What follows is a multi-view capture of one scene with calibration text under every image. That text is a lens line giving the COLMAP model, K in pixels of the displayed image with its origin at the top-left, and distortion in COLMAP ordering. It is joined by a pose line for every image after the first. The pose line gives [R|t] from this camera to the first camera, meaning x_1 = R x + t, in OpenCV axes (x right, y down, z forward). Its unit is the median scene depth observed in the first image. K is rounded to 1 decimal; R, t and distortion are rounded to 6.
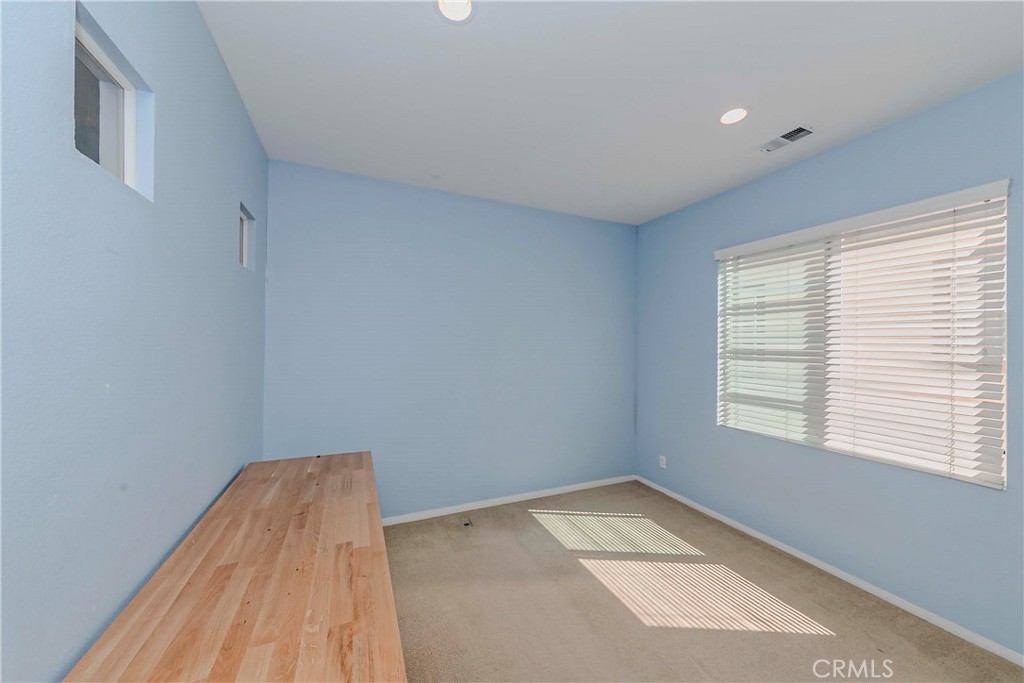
lens RADIAL K [[358.8, 0, 508.3], [0, 358.8, 341.4], [0, 0, 1]] dist [-0.001261, -0.000033]
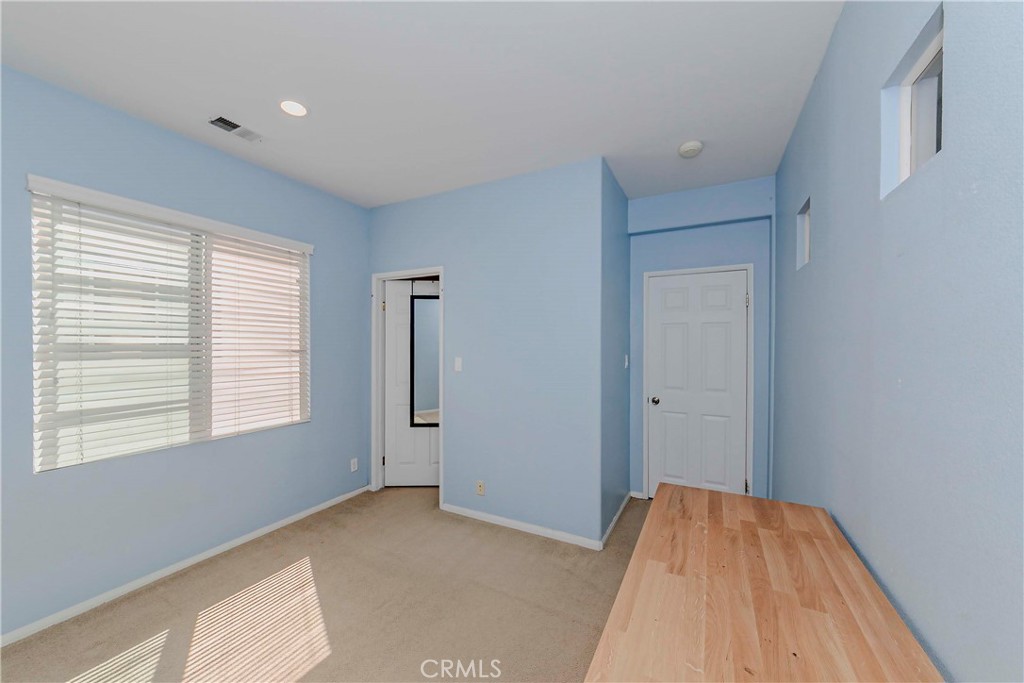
lens RADIAL K [[367.4, 0, 513.6], [0, 367.4, 344.7], [0, 0, 1]] dist [-0.011680, -0.000039]
pose [[-0.620426, -0.014491, 0.784131, -0.477065], [-0.014422, 0.999871, 0.007067, 0.008895], [-0.784133, -0.006924, -0.620555, 0.985683]]
